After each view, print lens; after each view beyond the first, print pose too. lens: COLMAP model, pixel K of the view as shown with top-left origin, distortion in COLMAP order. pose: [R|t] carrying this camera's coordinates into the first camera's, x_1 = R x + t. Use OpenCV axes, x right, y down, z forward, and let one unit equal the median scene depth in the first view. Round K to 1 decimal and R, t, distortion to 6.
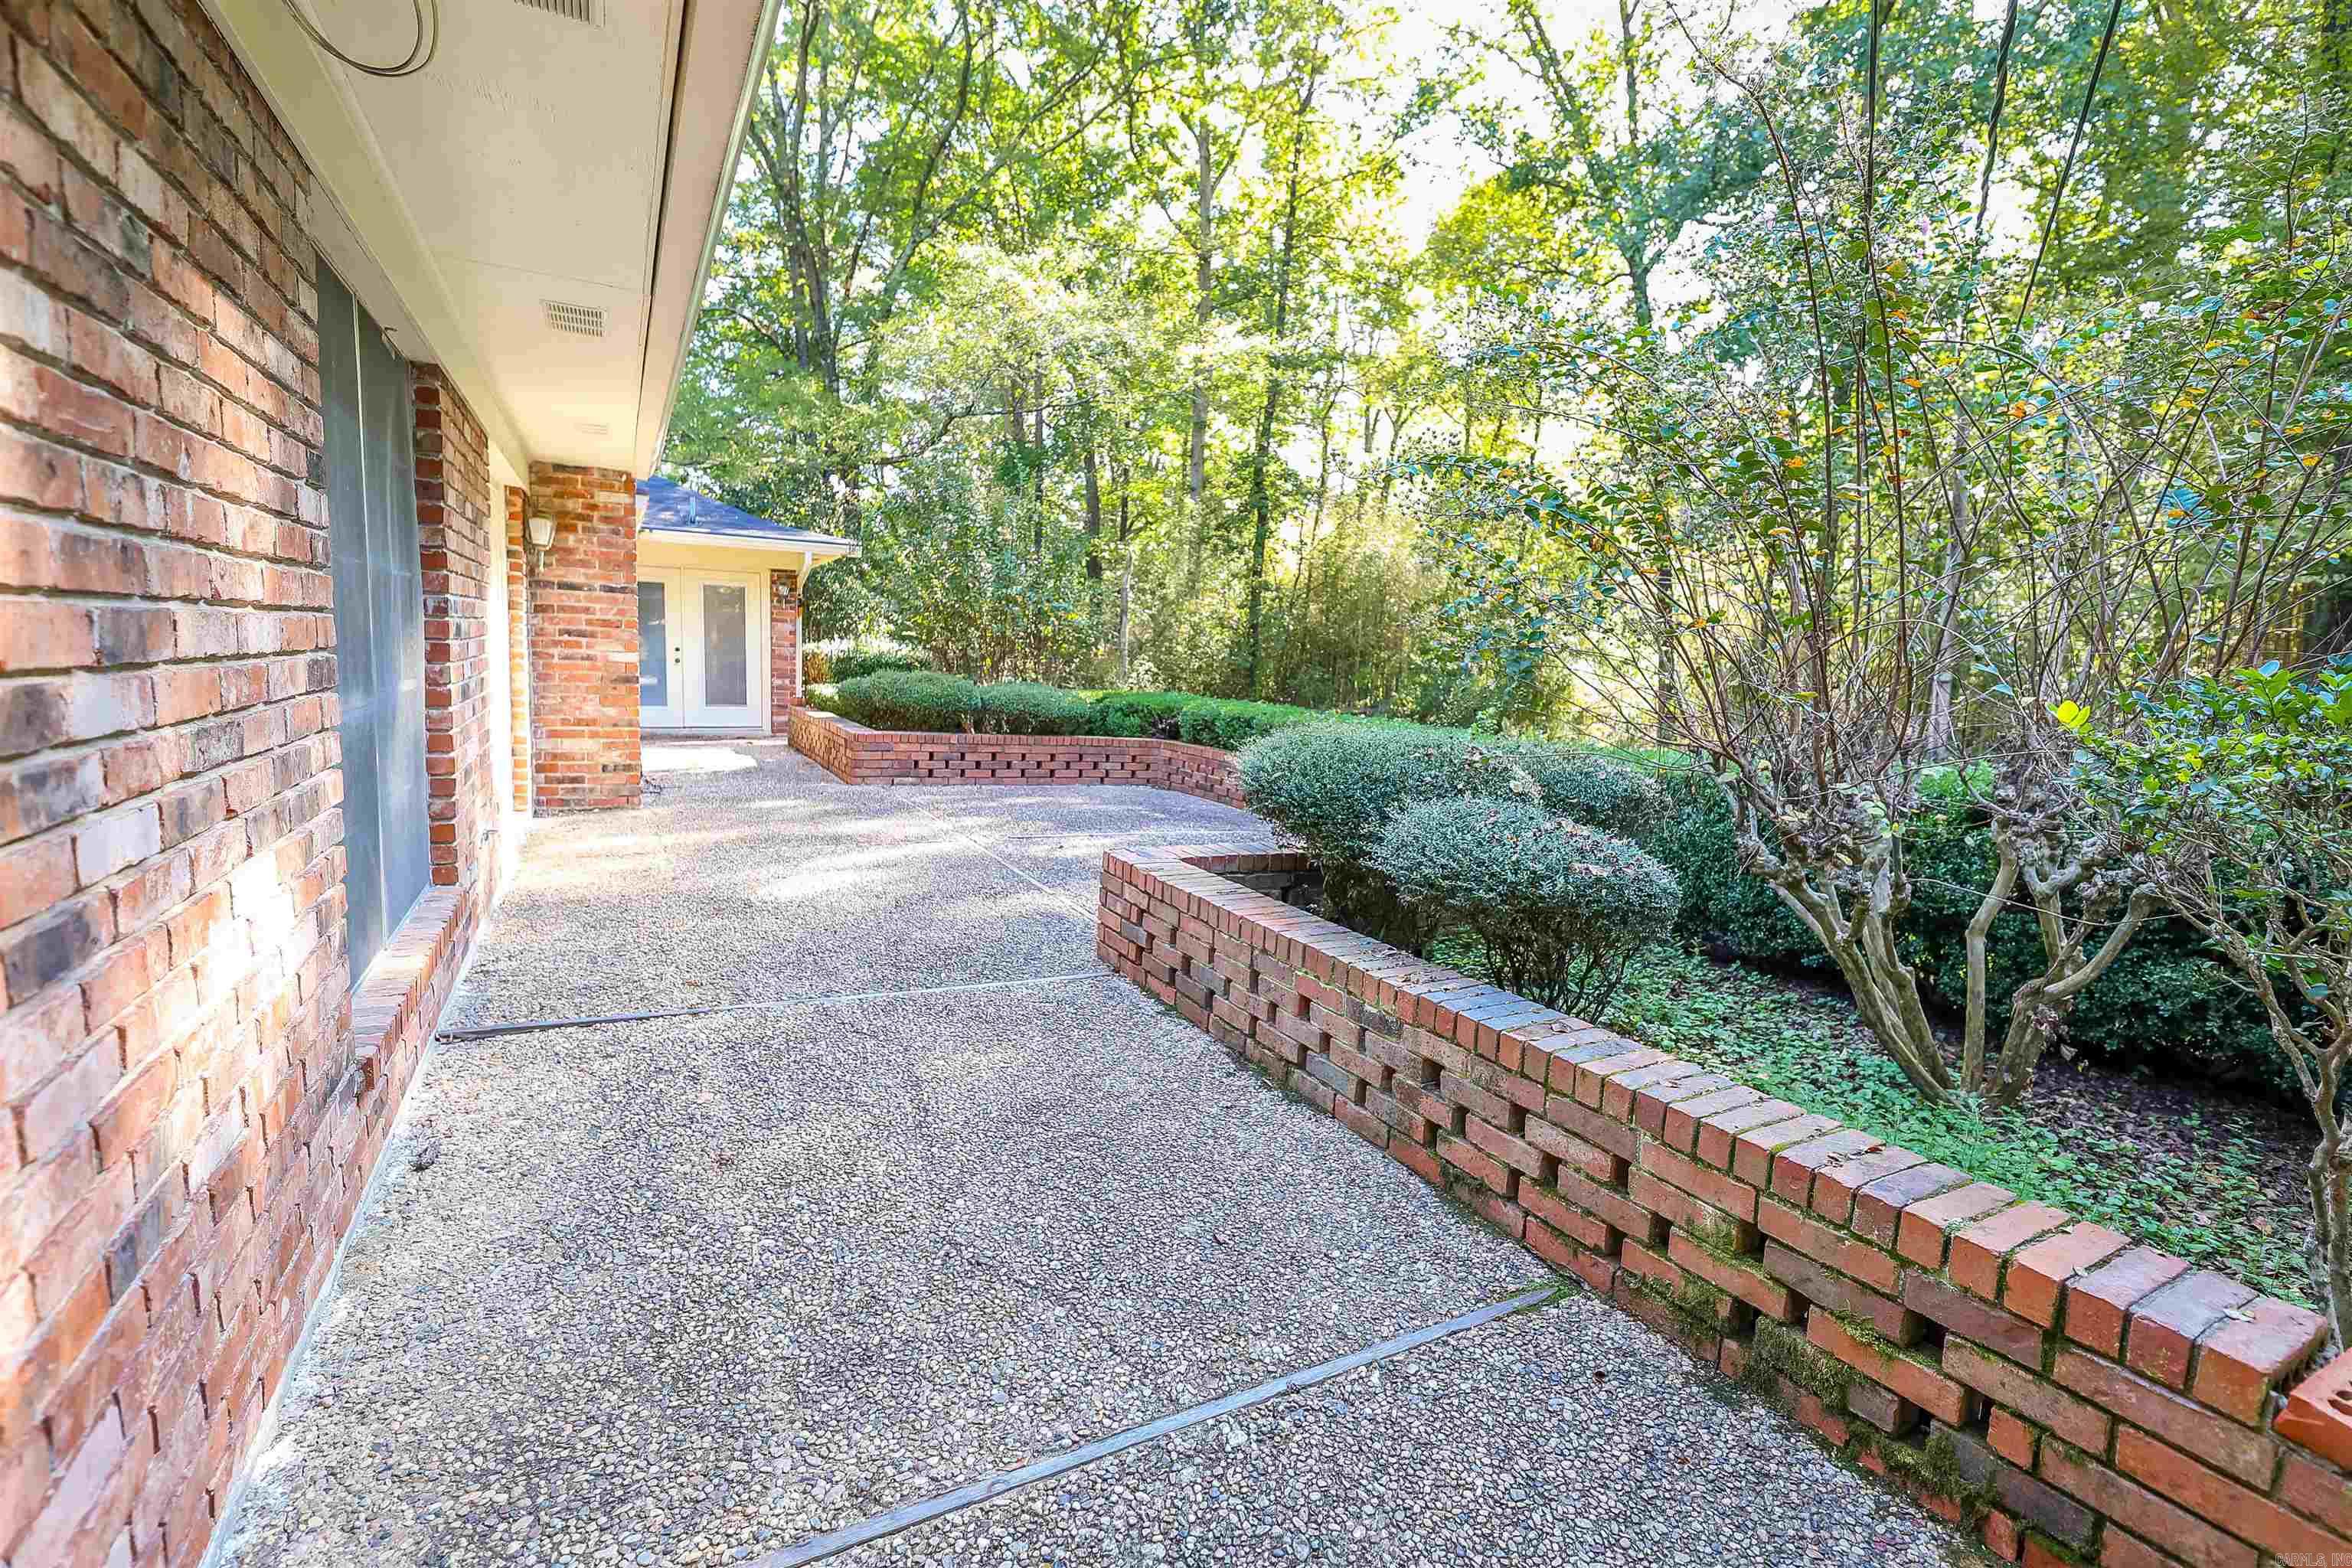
lens RADIAL K [[1019.6, 0, 1174.7], [0, 1019.6, 781.8], [0, 0, 1]] dist [-0.000035, 0.000000]
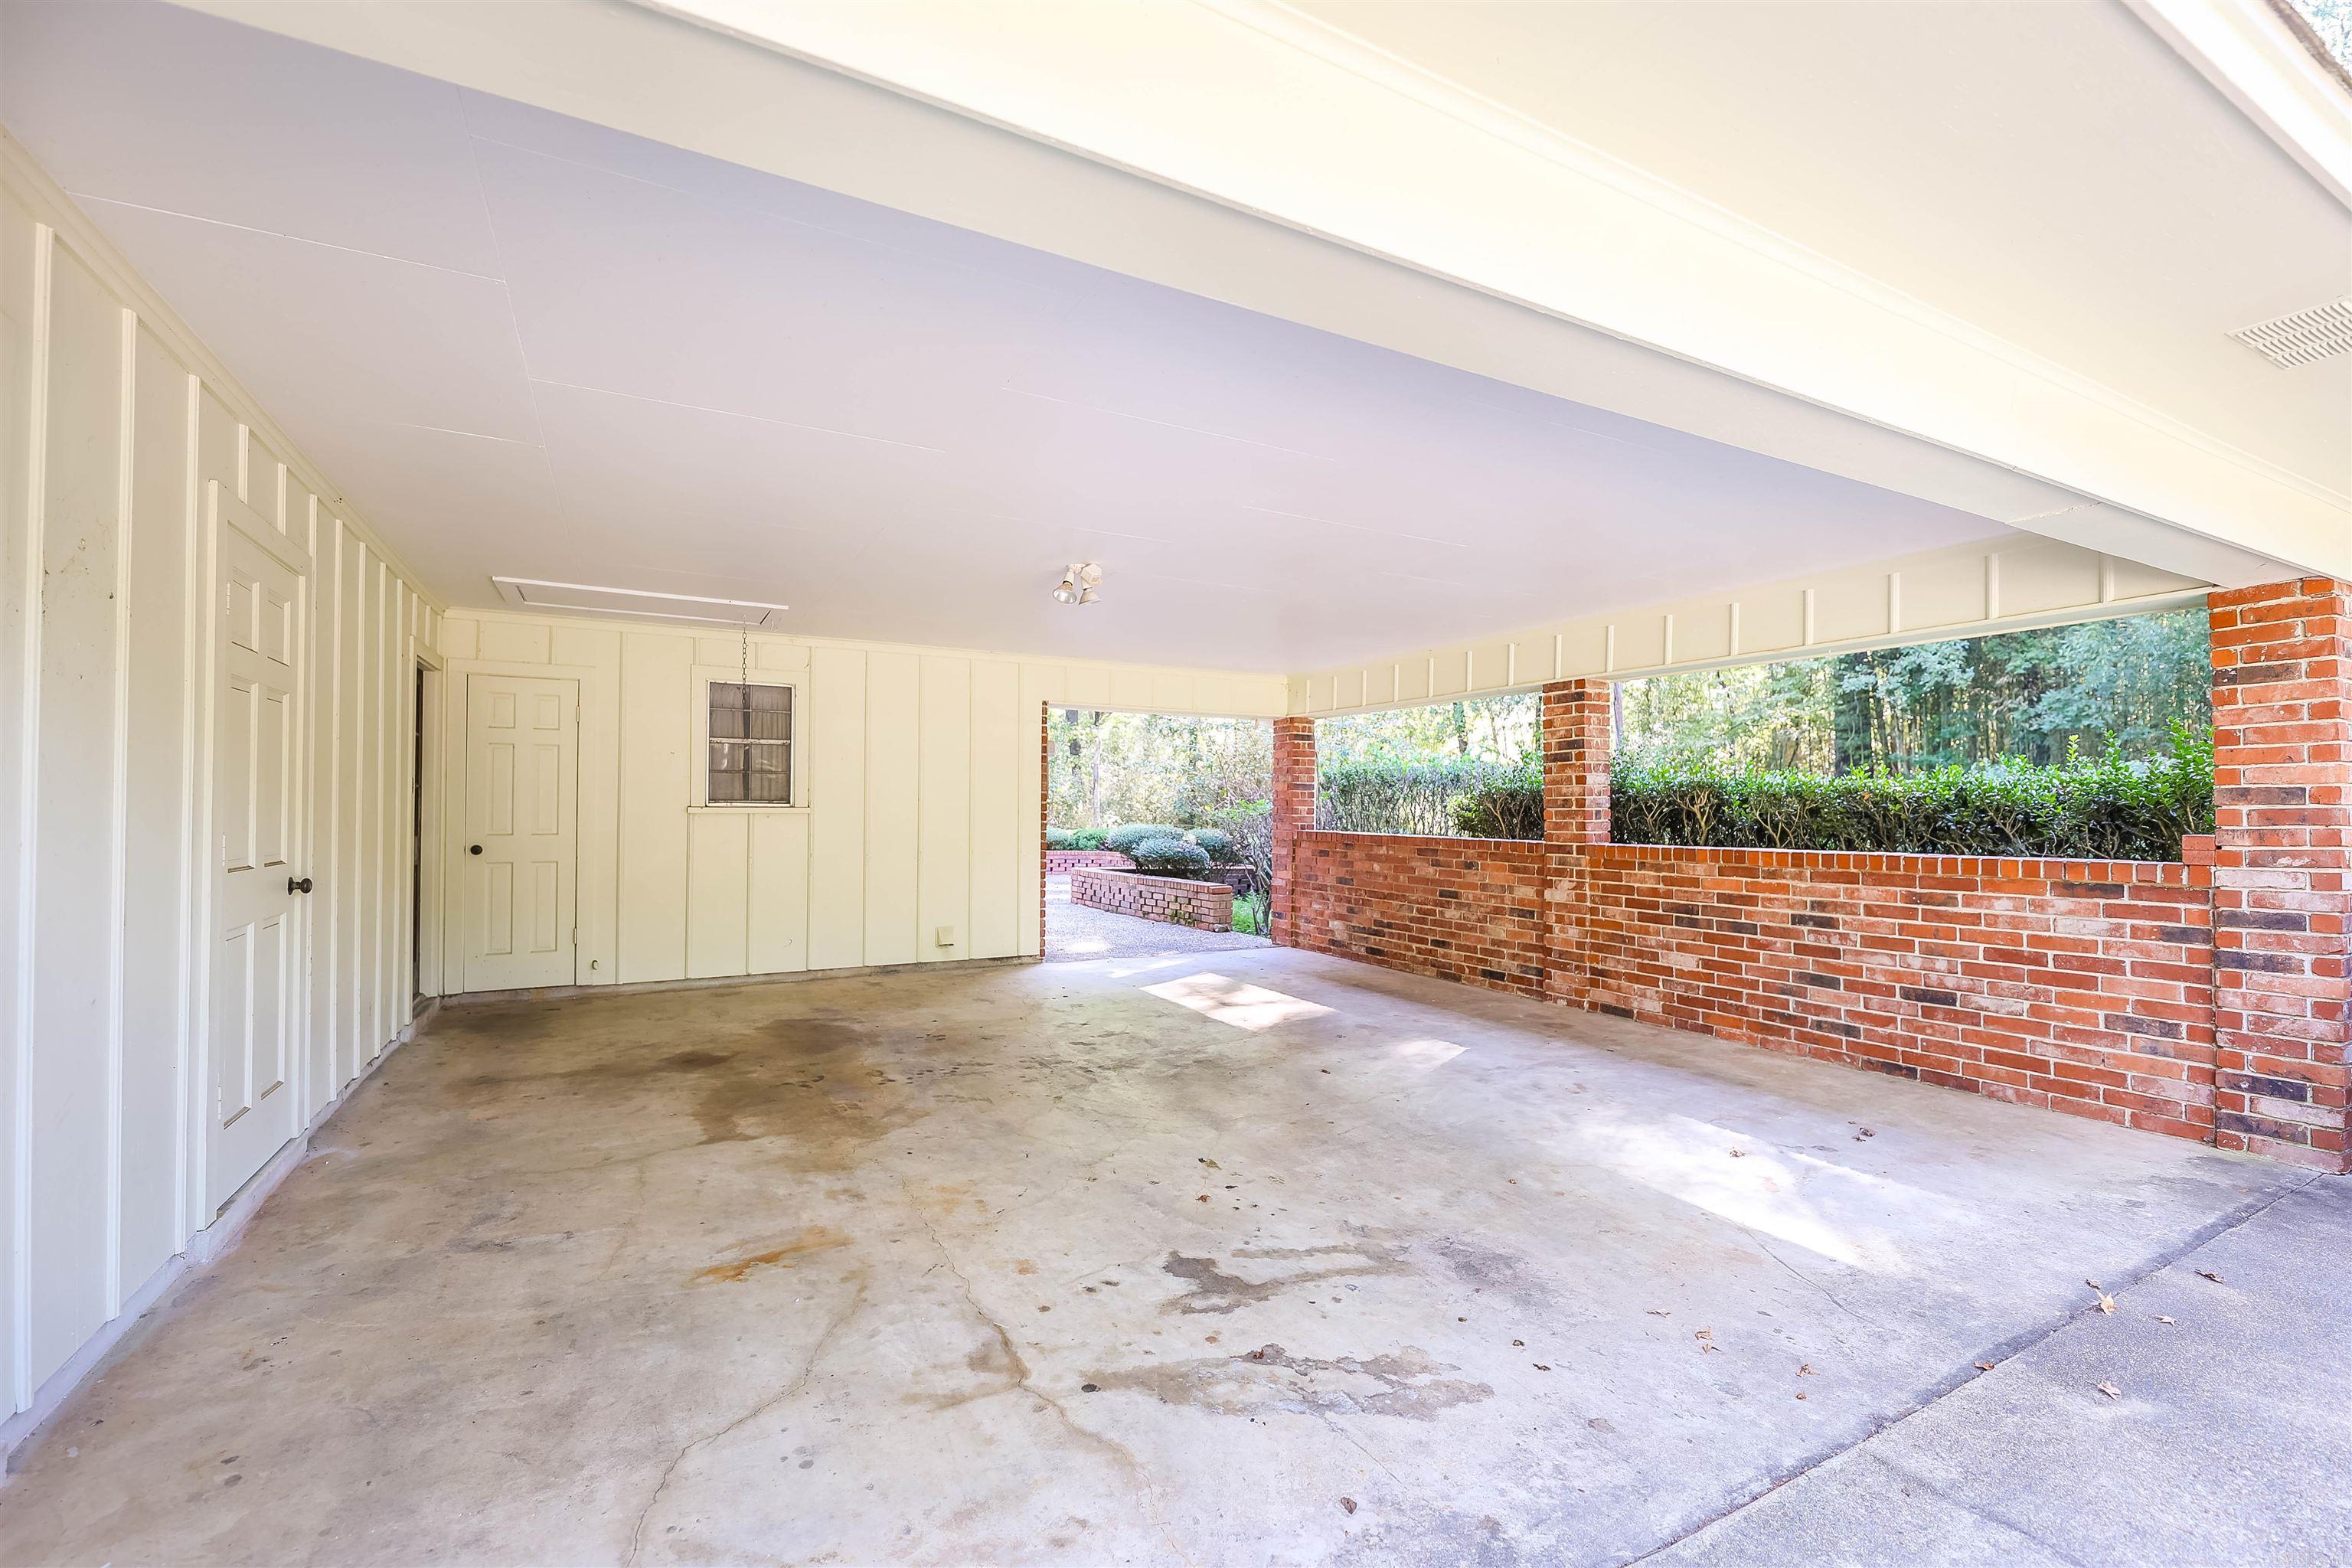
lens RADIAL K [[1019.6, 0, 1176.3], [0, 1019.6, 793.9], [0, 0, 1]] dist [-0.000035, 0.000000]
pose [[0.998886, -0.044877, 0.014592, 0.303971], [0.046471, 0.989231, -0.138786, 0.405784], [-0.008207, 0.139310, 0.990215, -3.044690]]
